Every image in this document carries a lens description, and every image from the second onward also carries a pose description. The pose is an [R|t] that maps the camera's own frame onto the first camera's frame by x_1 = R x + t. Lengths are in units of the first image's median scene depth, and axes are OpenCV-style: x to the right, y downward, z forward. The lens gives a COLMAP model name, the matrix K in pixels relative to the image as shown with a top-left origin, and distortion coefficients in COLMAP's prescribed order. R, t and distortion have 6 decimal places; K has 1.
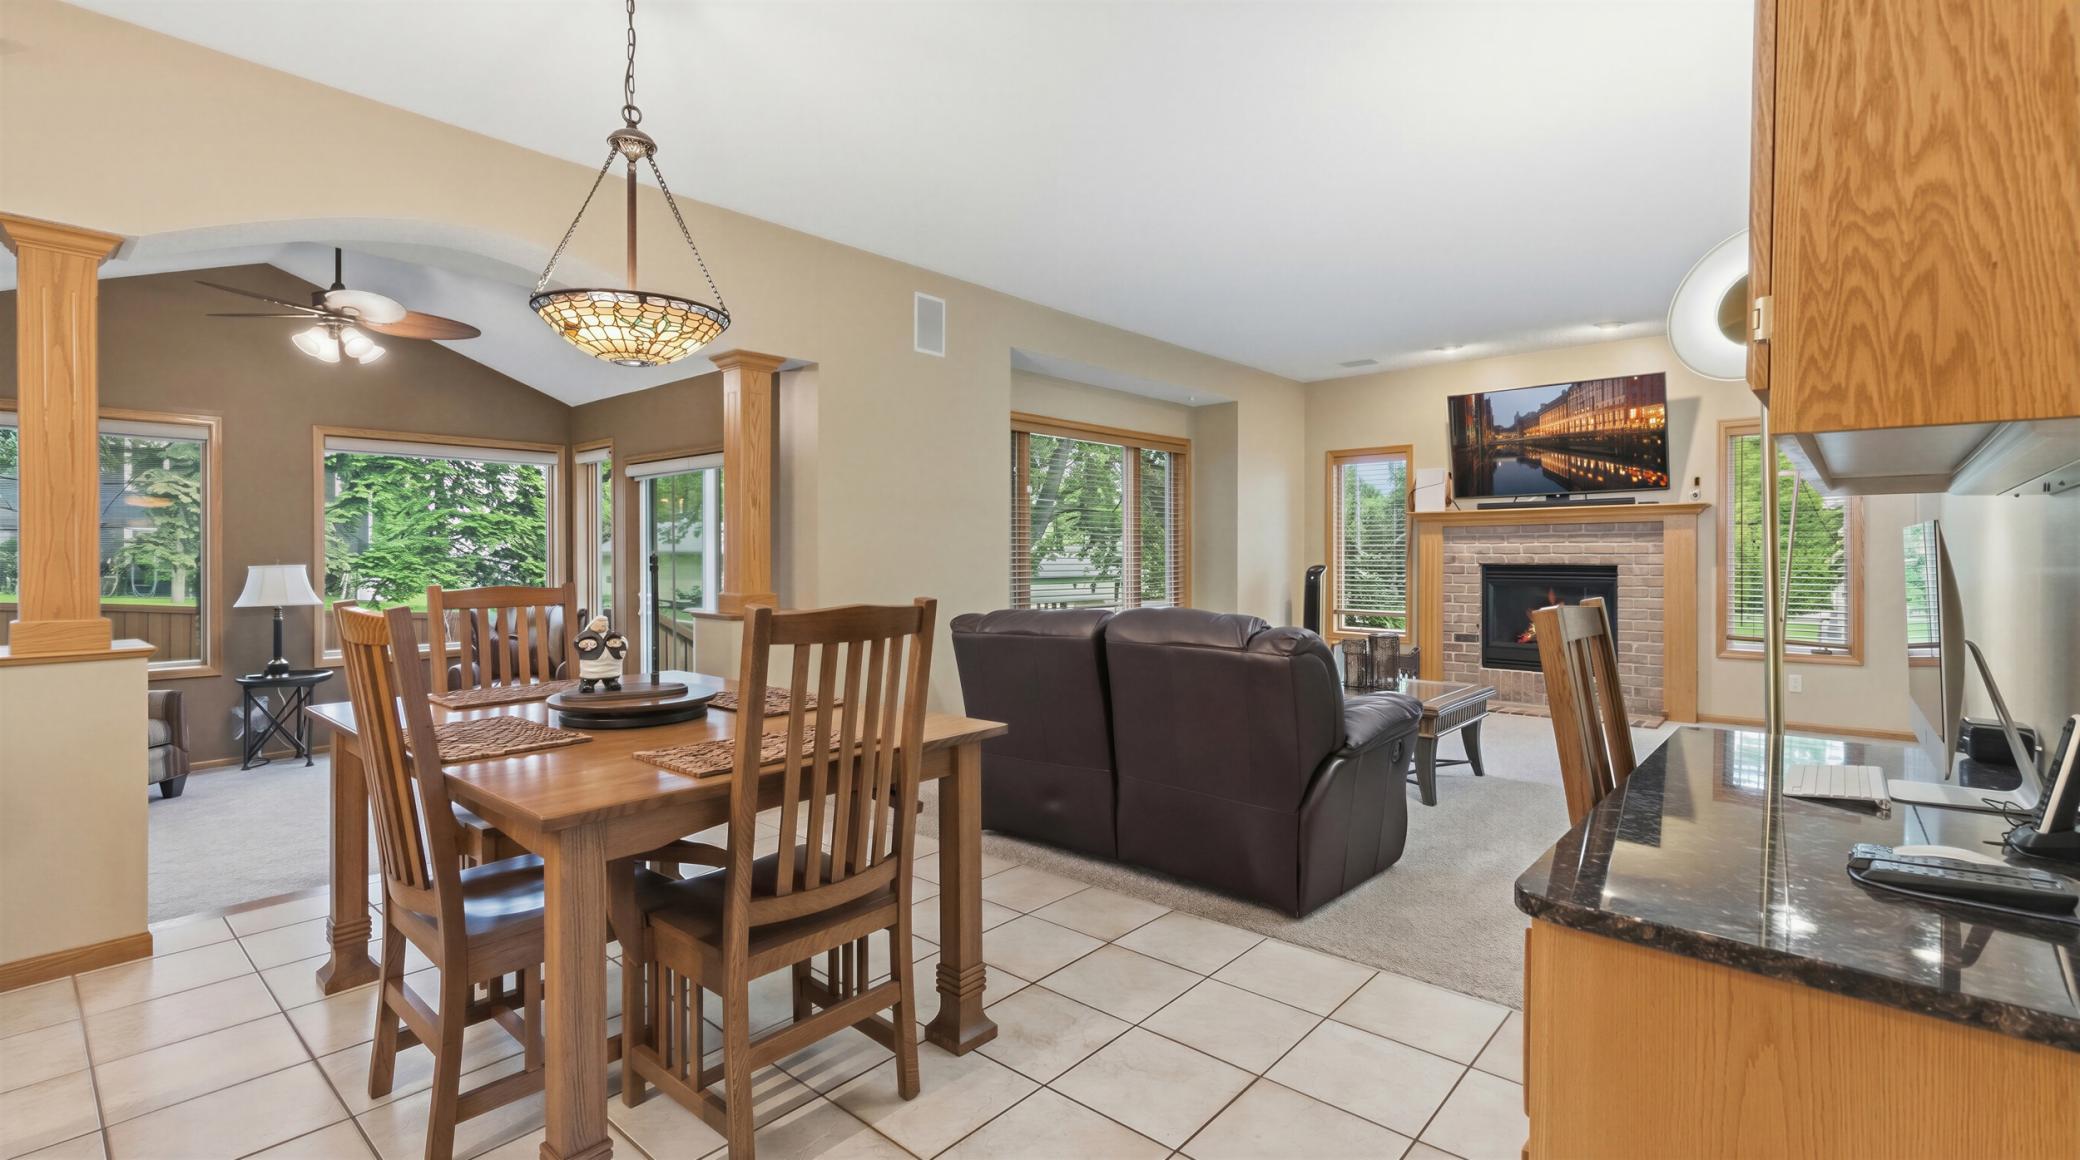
lens RADIAL K [[931.3, 0, 1040.0], [0, 931.3, 580.0], [0, 0, 1]] dist [0.036963, 0.000079]
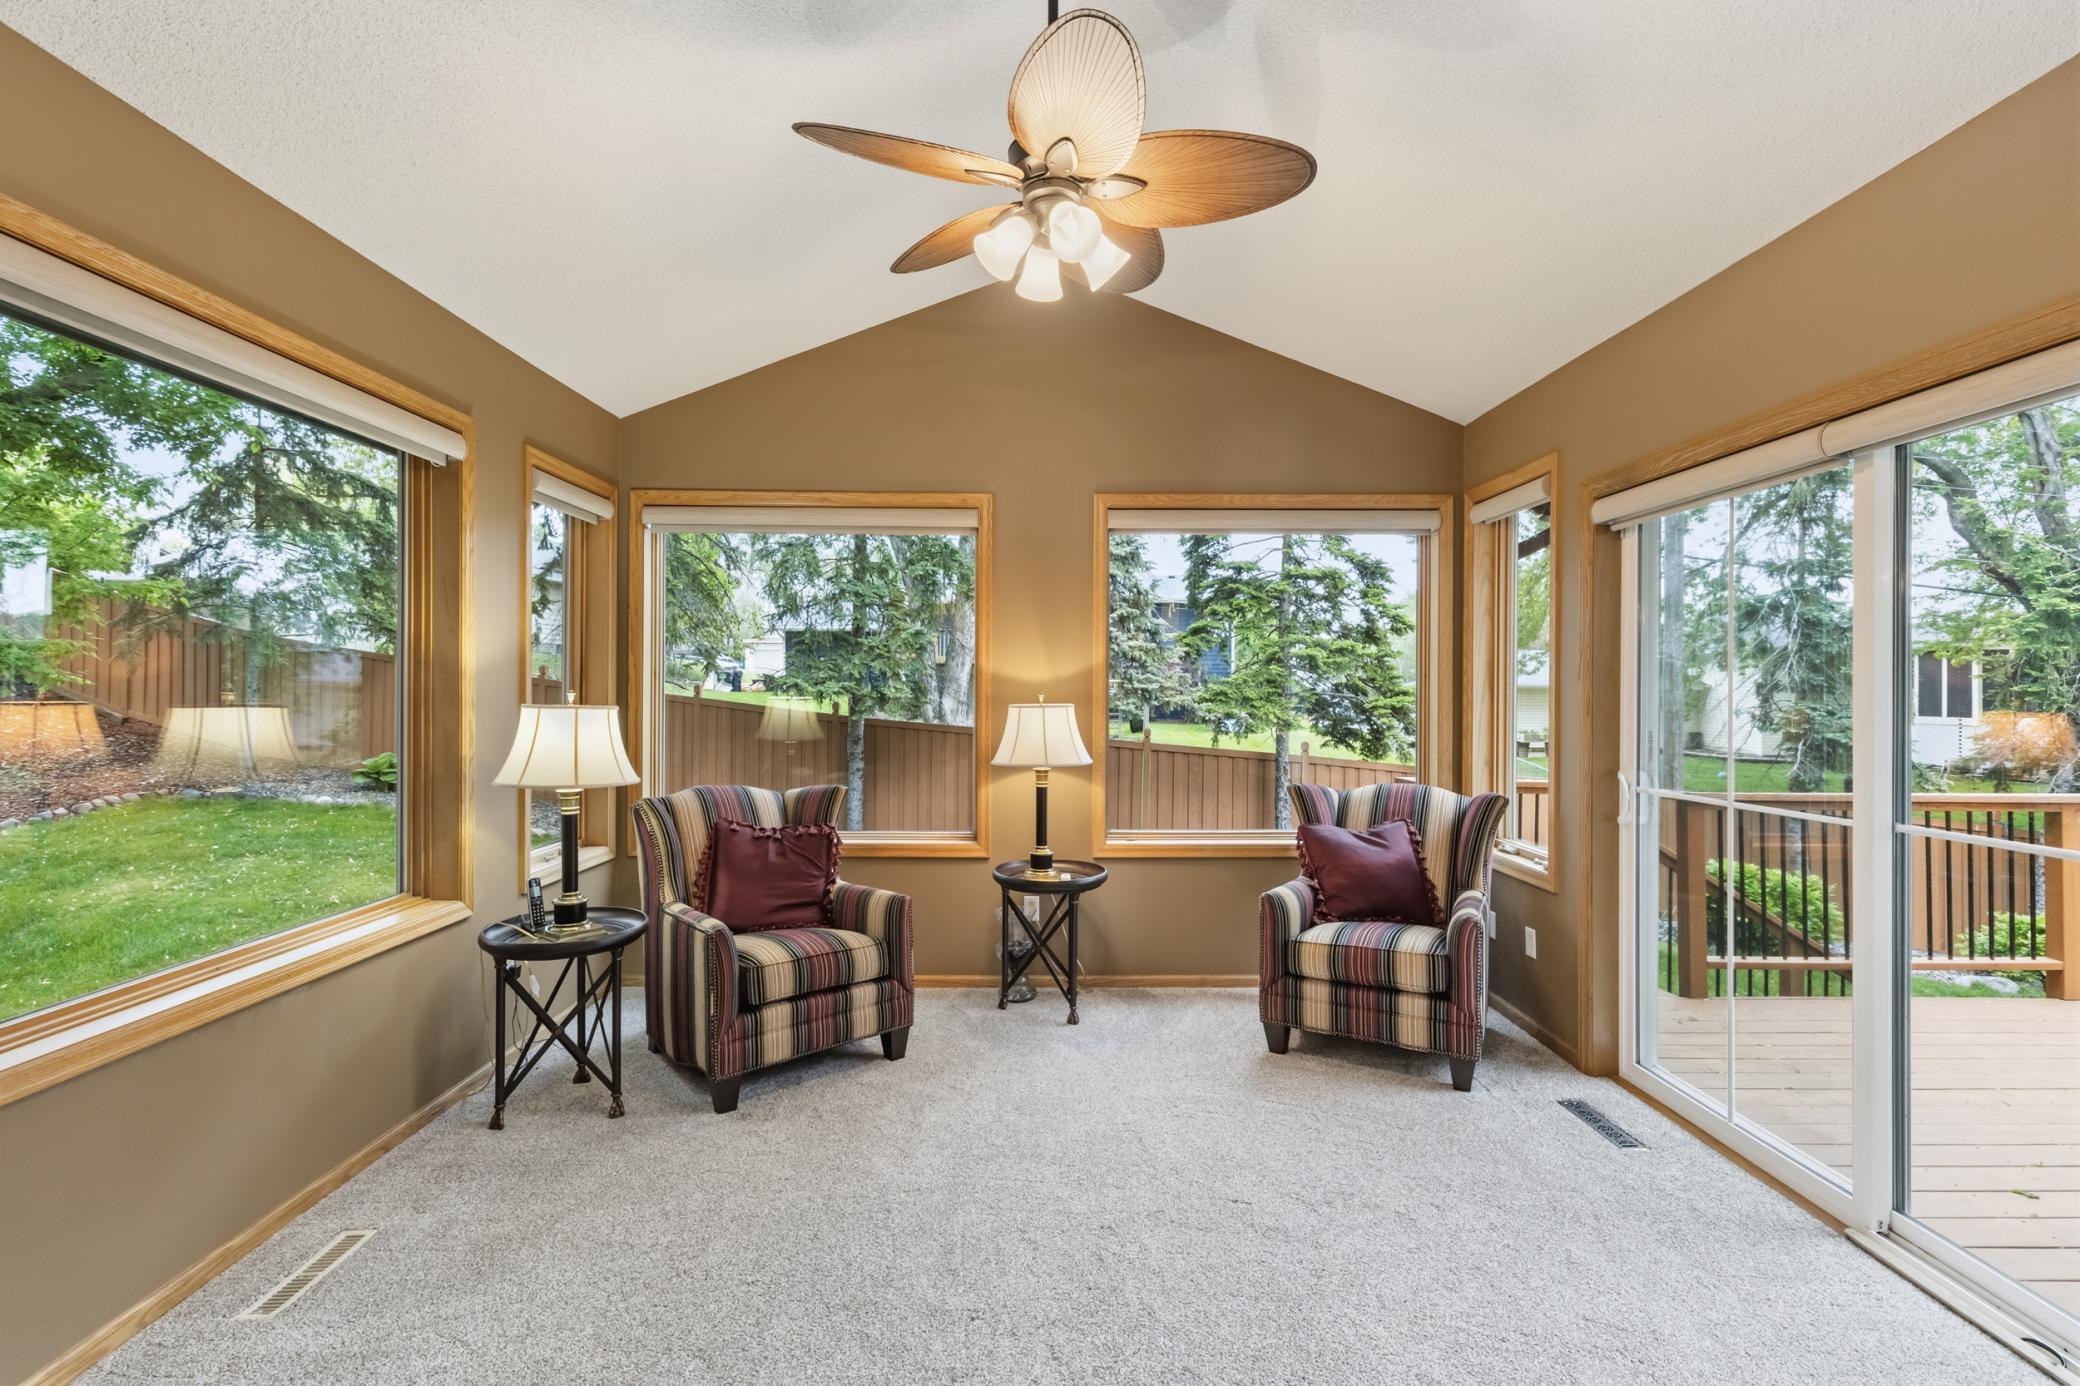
lens RADIAL K [[946.2, 0, 1030.0], [0, 946.2, 683.4], [0, 0, 1]] dist [0.004689, -0.000393]
pose [[0.669133, 0.004775, -0.743127, -0.266436], [-0.029213, 0.999375, -0.019883, -0.014720], [0.742568, 0.035014, 0.668855, 0.466582]]
